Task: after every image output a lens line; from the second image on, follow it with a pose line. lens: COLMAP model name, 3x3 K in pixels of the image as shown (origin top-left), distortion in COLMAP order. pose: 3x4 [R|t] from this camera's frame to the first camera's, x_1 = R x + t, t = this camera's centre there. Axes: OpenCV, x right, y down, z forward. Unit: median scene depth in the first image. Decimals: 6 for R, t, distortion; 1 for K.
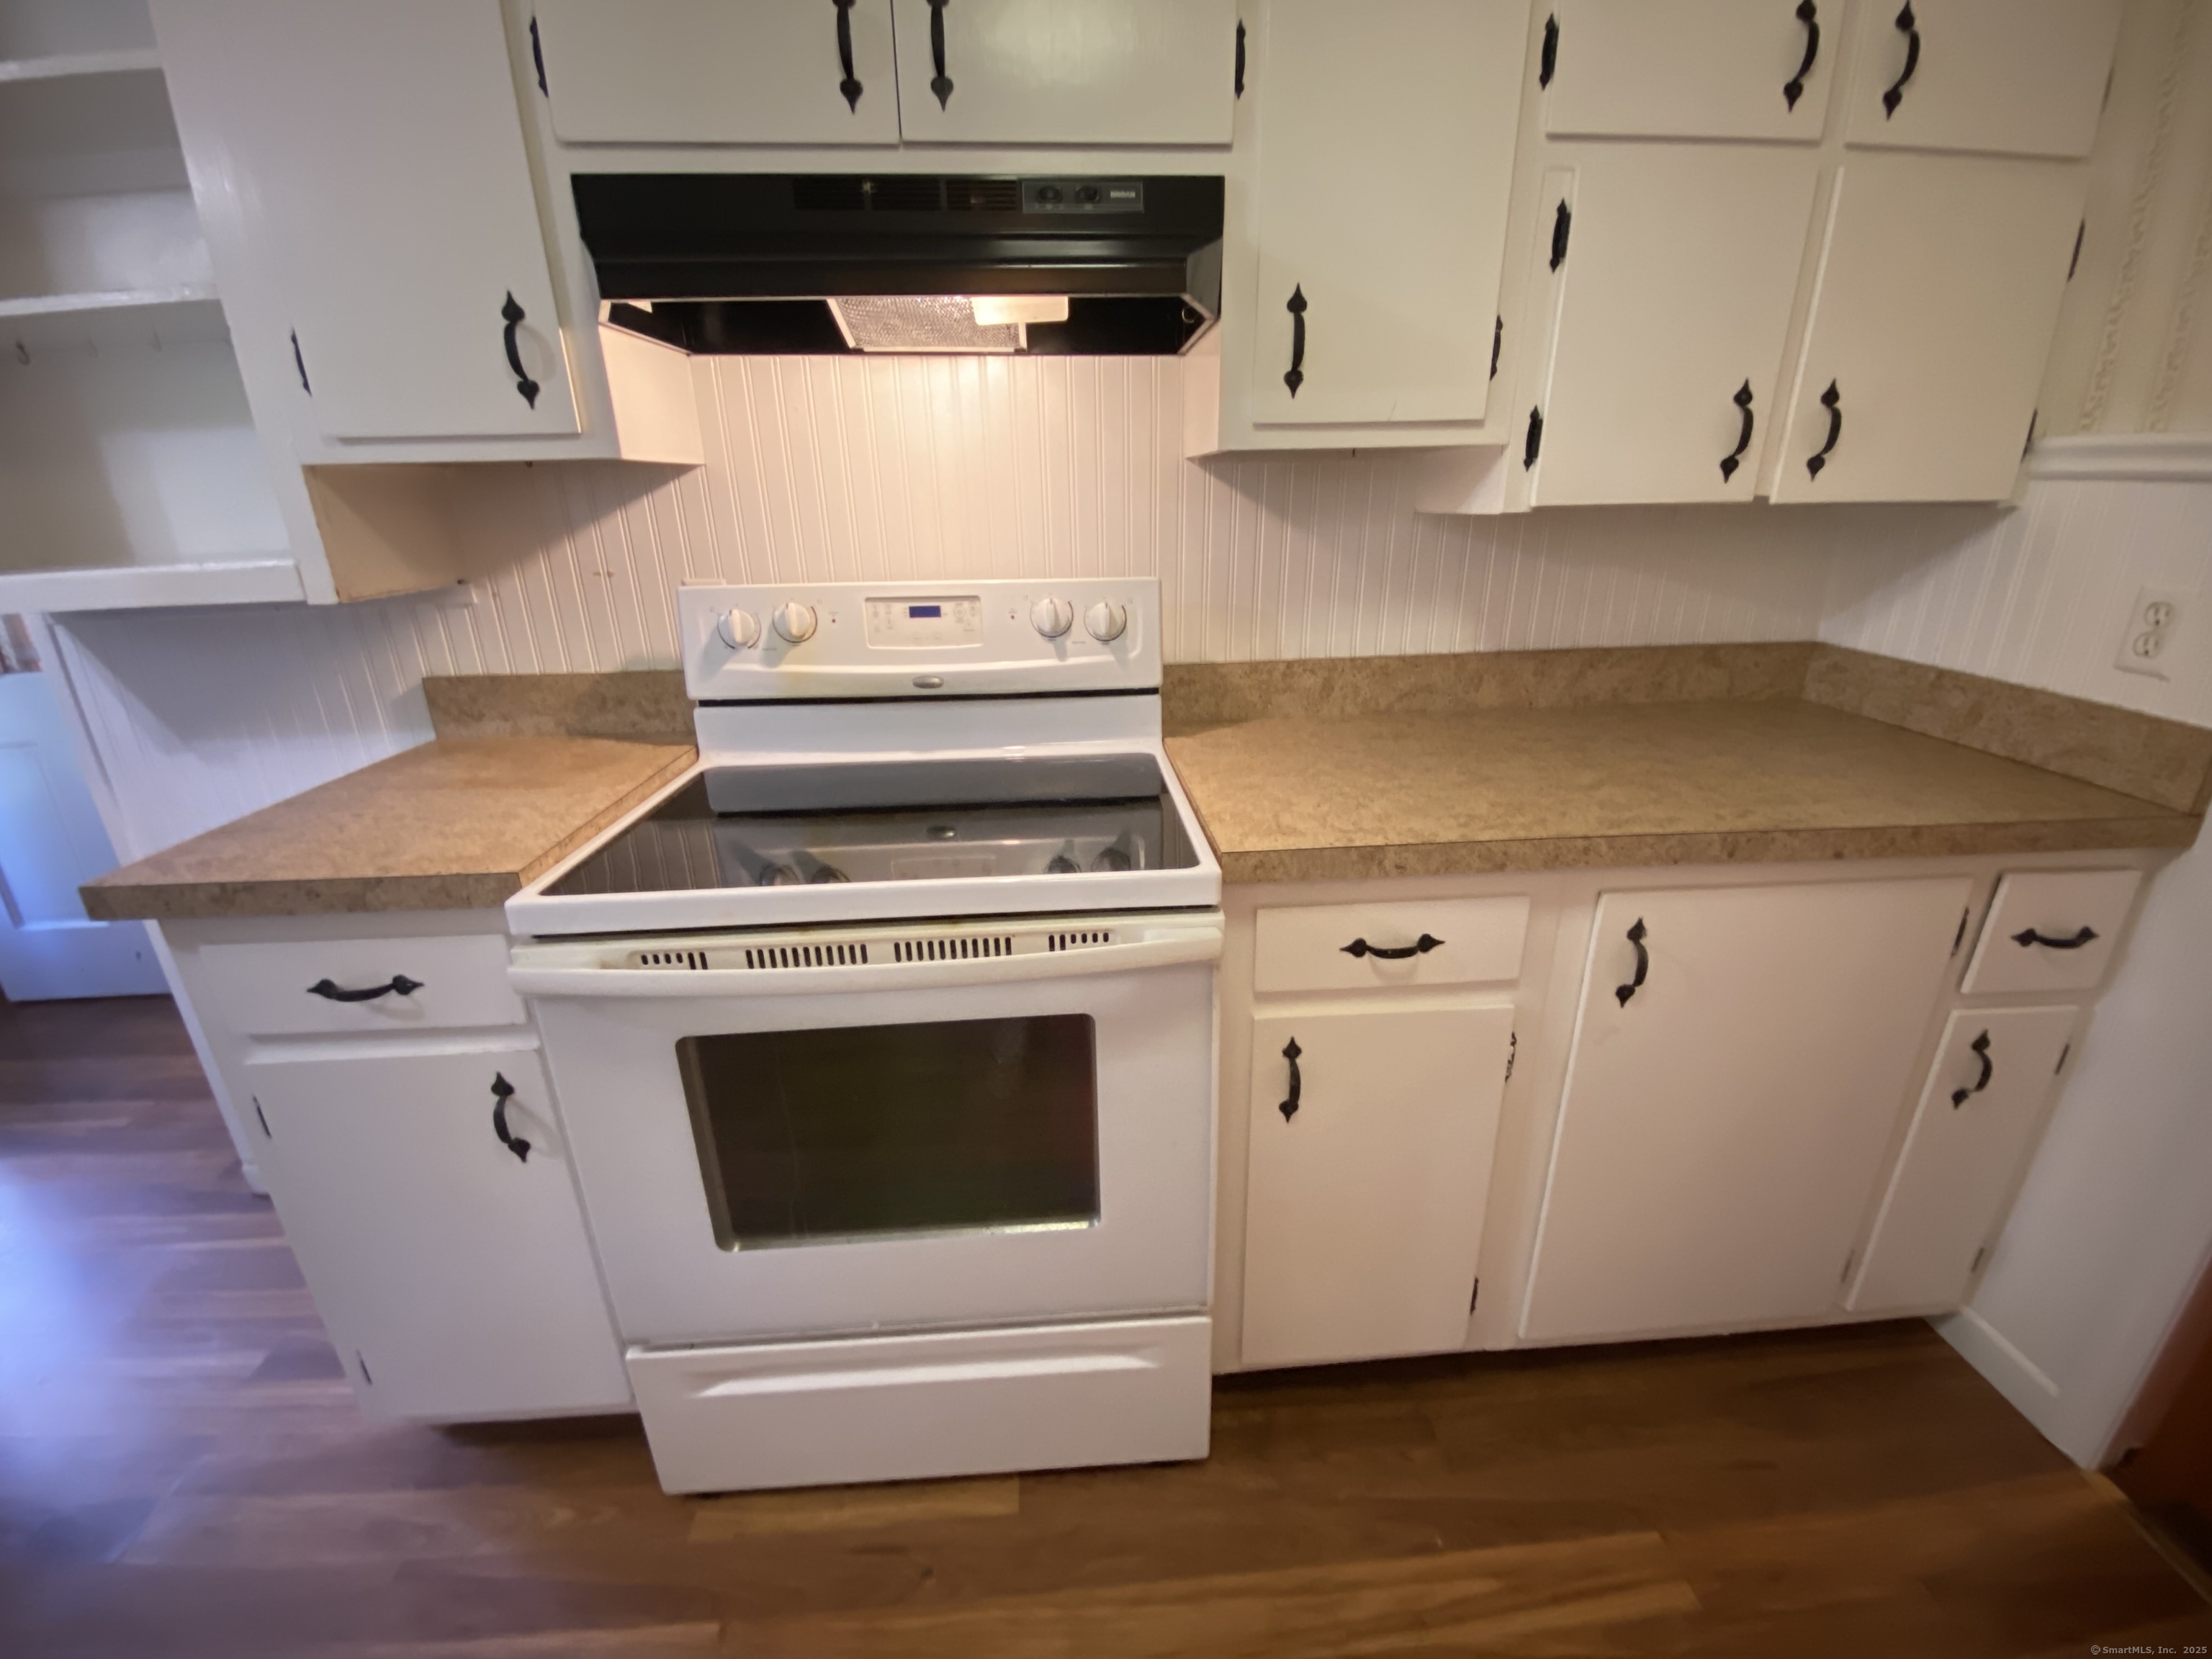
lens RADIAL K [[893.1, 0, 1106.7], [0, 893.1, 825.7], [0, 0, 1]] dist [0.047599, -0.037296]
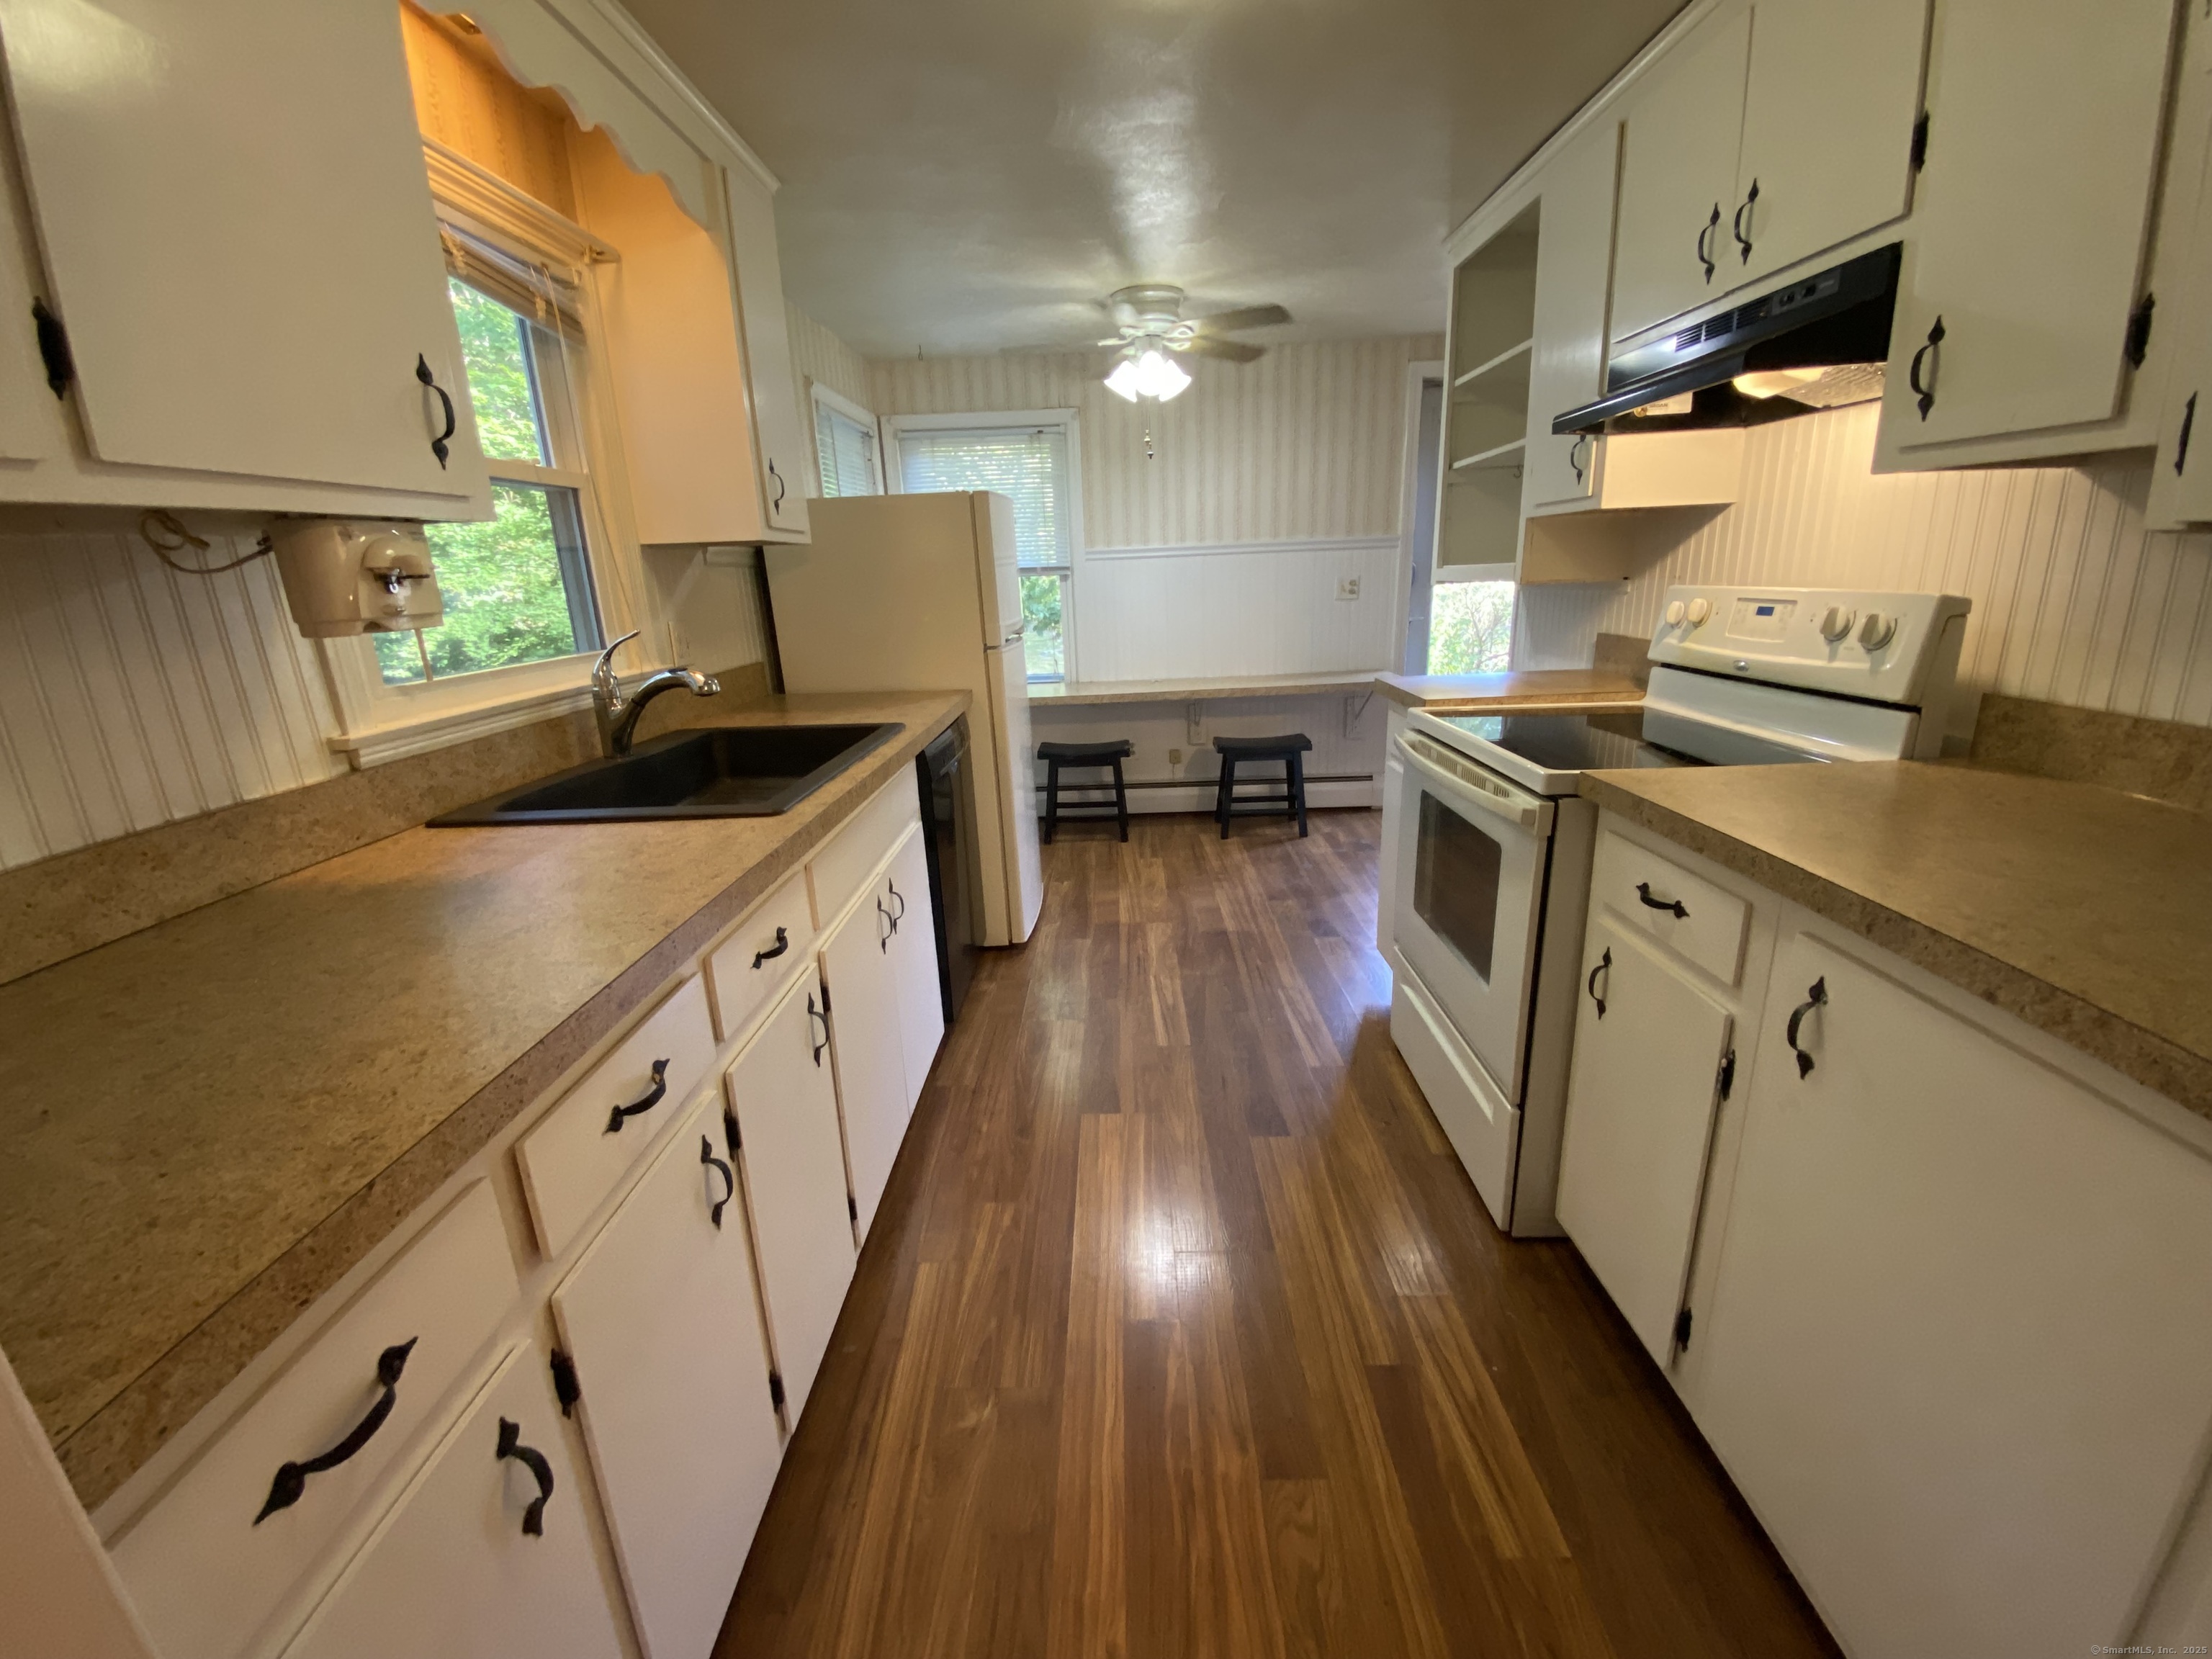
lens RADIAL K [[896.5, 0, 1109.6], [0, 896.5, 826.6], [0, 0, 1]] dist [0.064470, -0.038488]
pose [[-0.081258, 0.293663, -0.952449, 1.178672], [-0.313180, 0.899685, 0.304113, -0.071737], [0.946211, 0.323000, 0.018862, 0.210946]]
